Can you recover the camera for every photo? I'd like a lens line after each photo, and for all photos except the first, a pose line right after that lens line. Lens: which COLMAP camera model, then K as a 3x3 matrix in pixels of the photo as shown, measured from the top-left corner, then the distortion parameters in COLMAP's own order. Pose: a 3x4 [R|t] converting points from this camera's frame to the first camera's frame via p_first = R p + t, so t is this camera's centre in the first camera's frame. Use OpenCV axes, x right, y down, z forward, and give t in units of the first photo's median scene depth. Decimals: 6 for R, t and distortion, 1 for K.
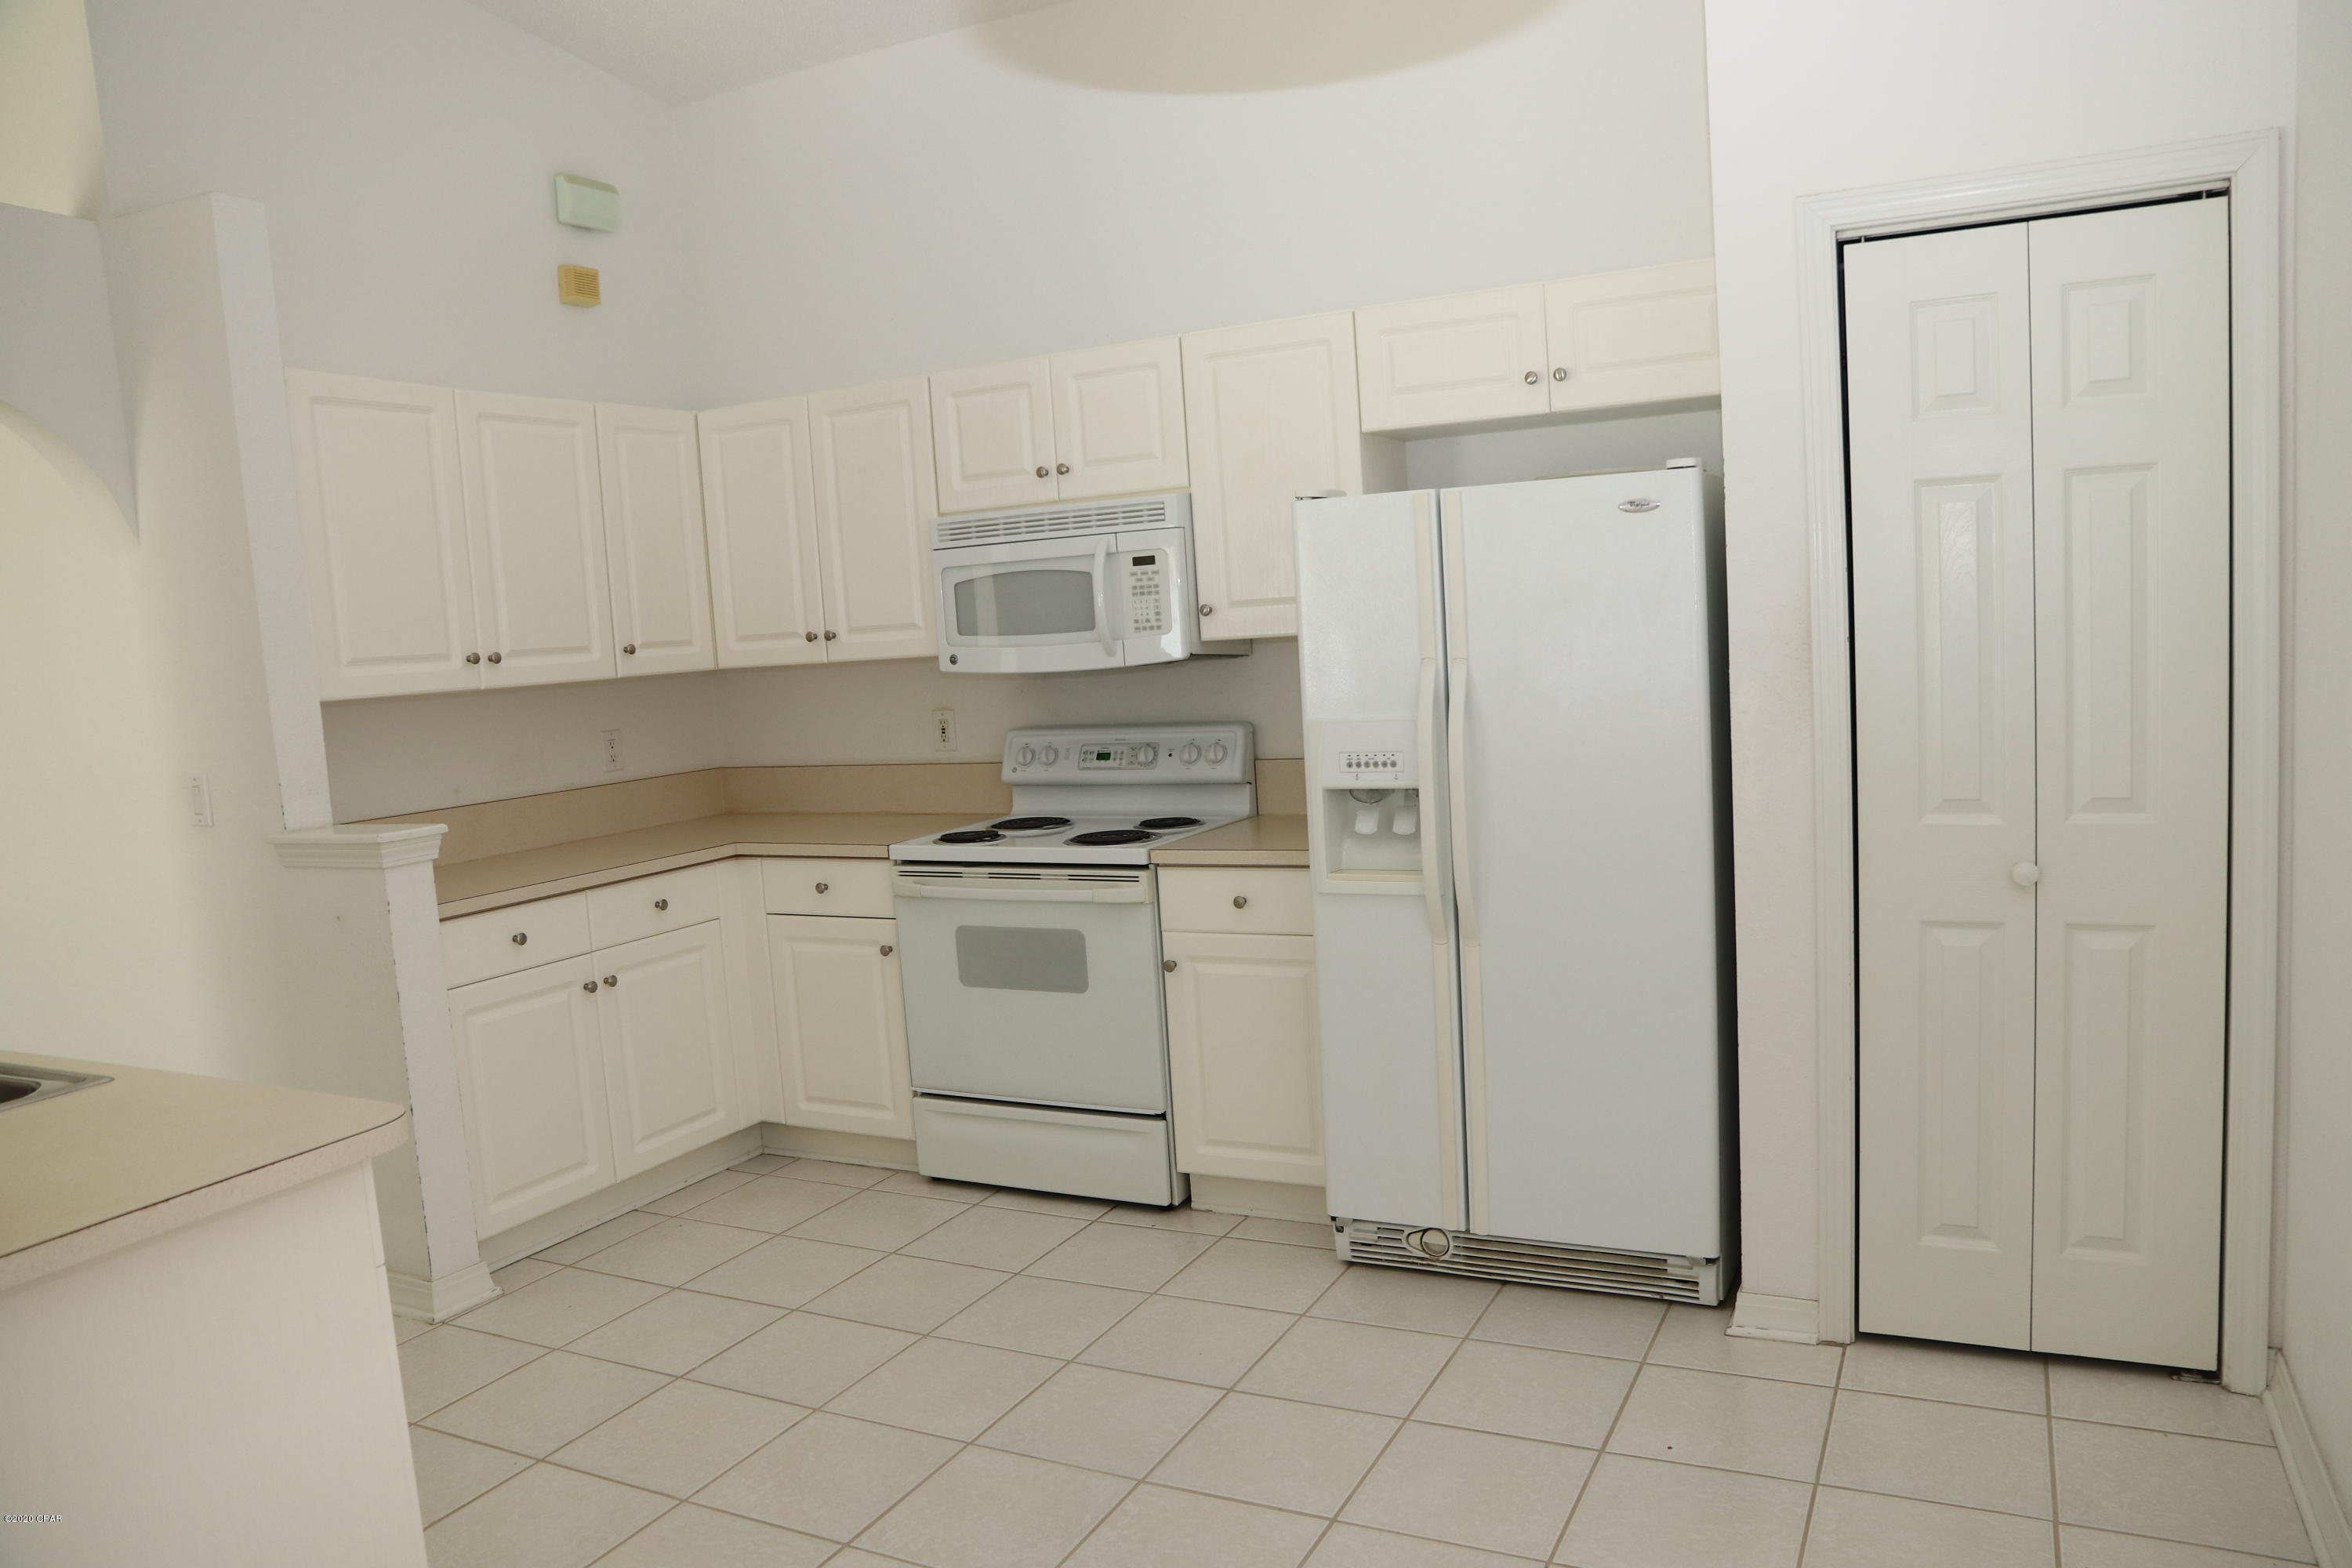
lens RADIAL K [[1617.2, 0, 1204.6], [0, 1617.2, 794.4], [0, 0, 1]] dist [-0.114857, 0.082459]
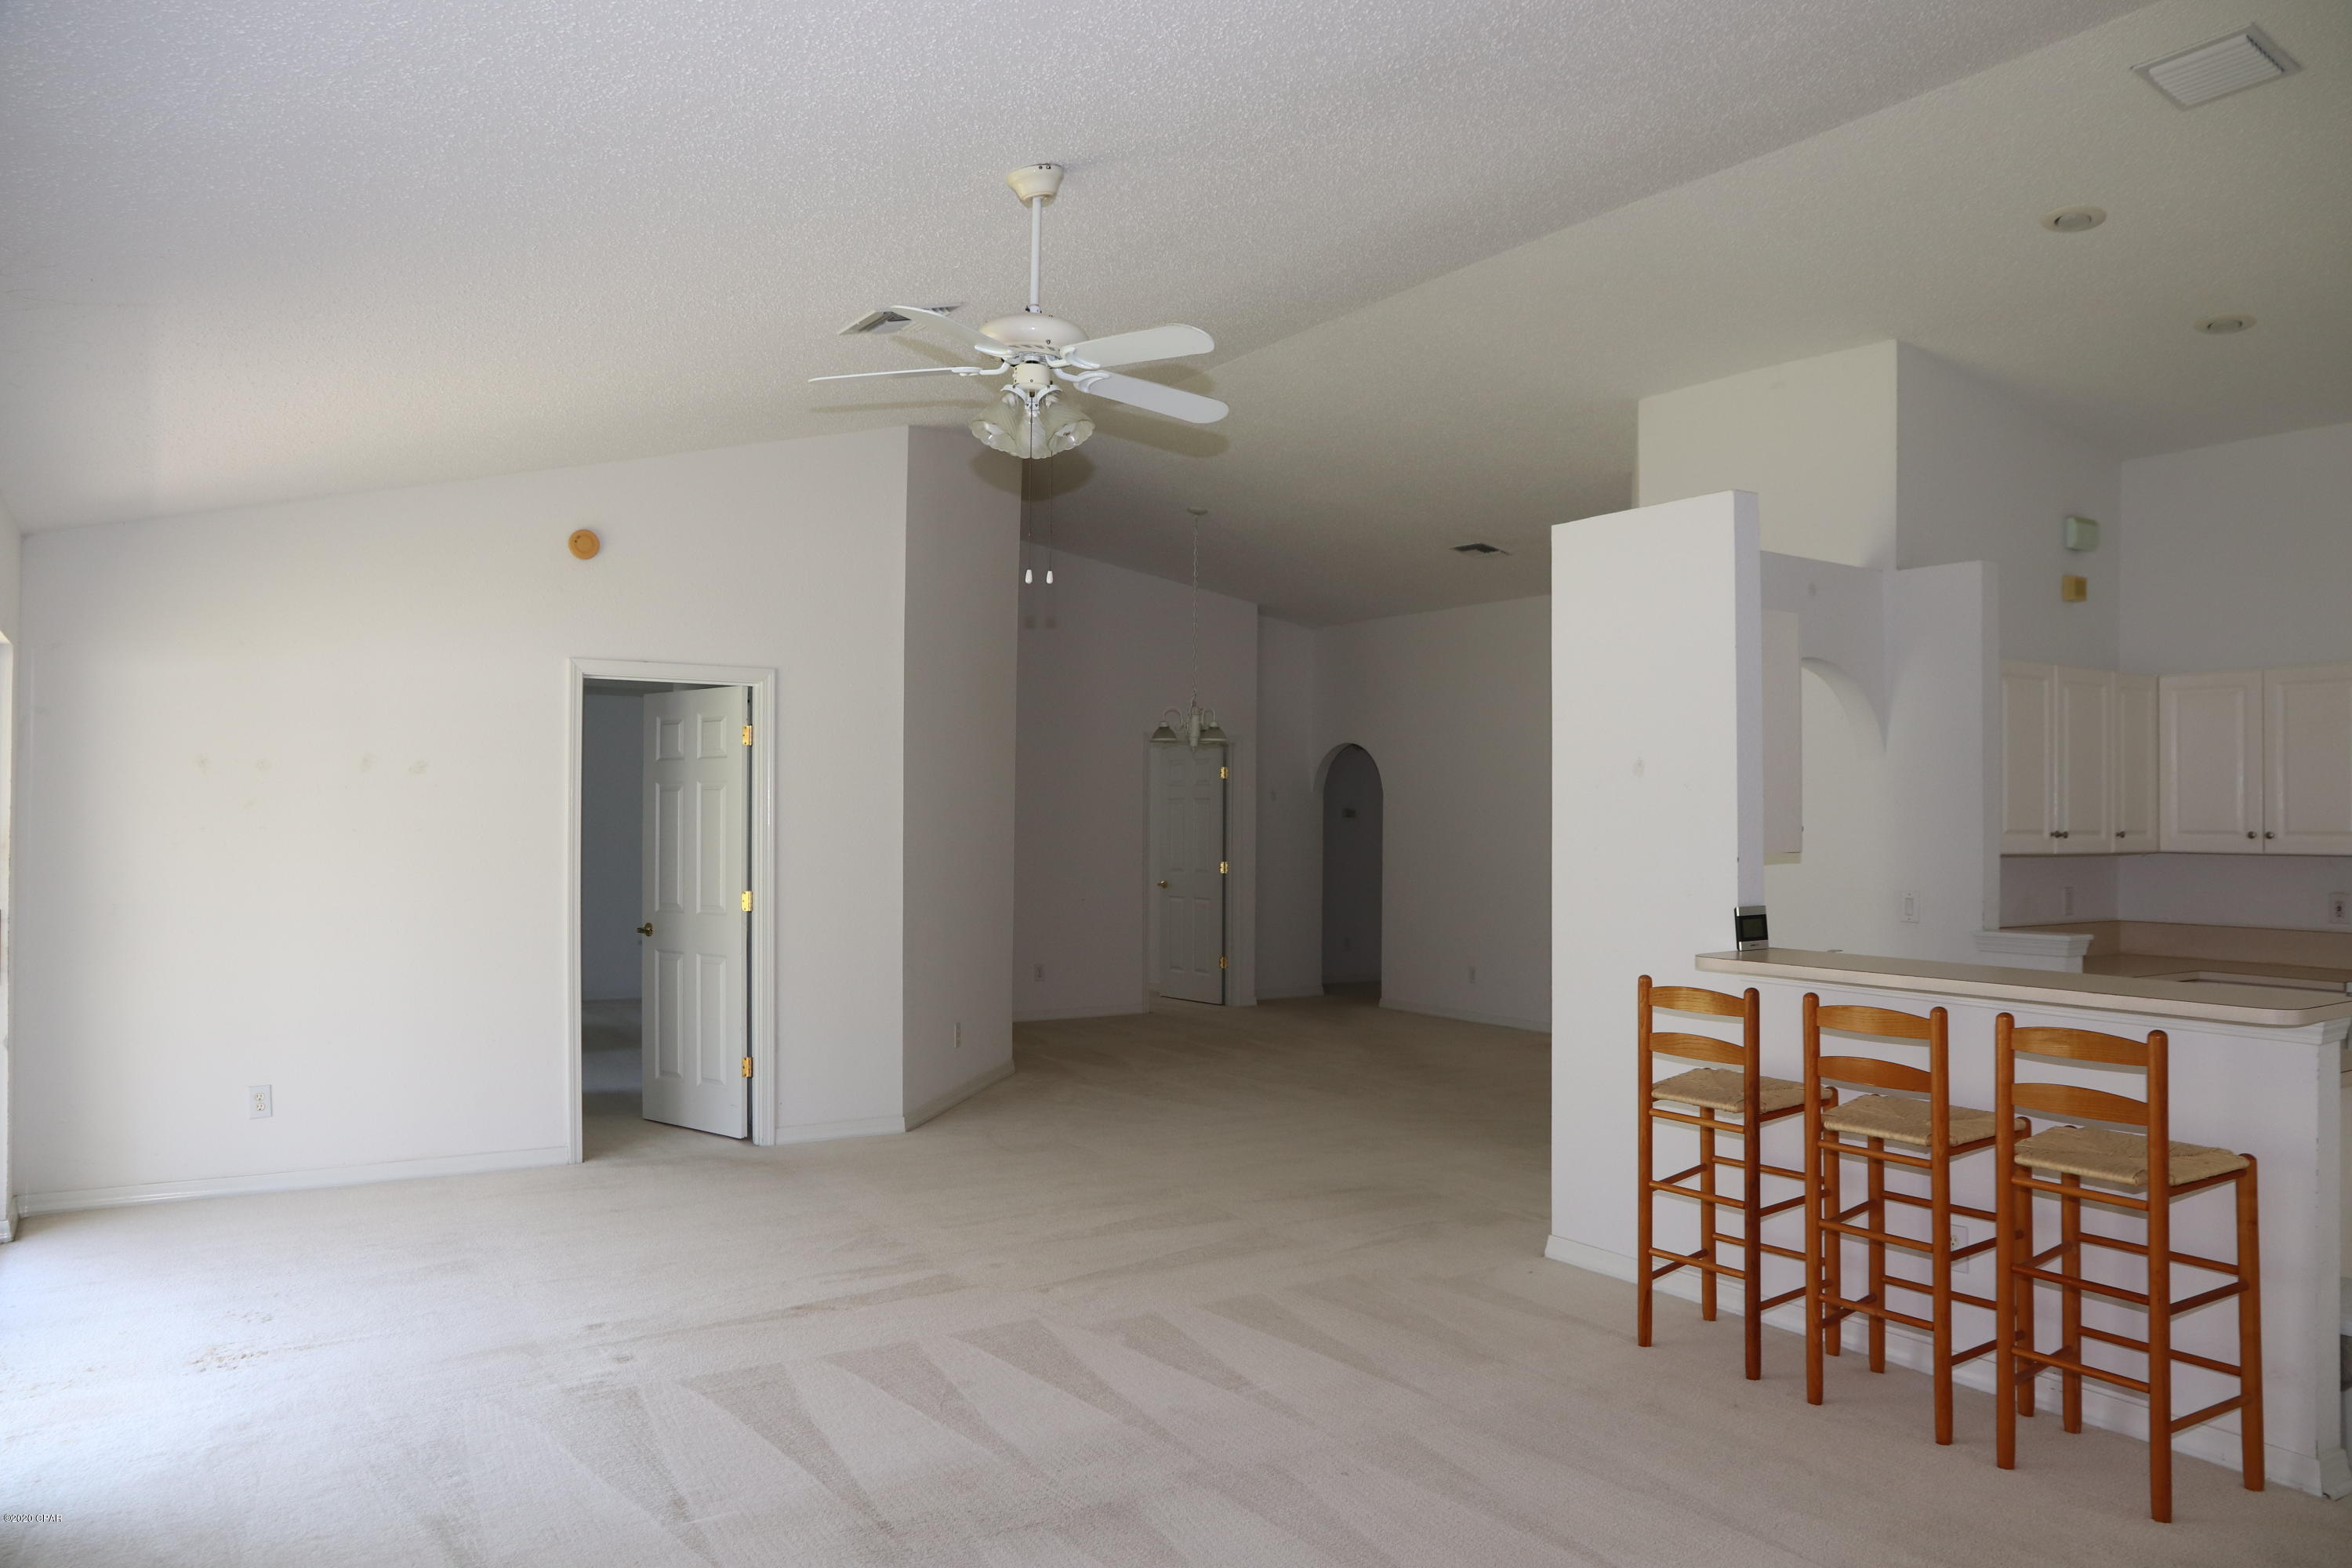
lens RADIAL K [[1617.2, 0, 1204.6], [0, 1617.2, 794.4], [0, 0, 1]] dist [-0.114857, 0.082459]
pose [[0.865454, 0.058570, -0.497553, -0.362921], [-0.112302, 0.990550, -0.078737, 0.081932], [0.488239, 0.124019, 0.863853, -0.676595]]
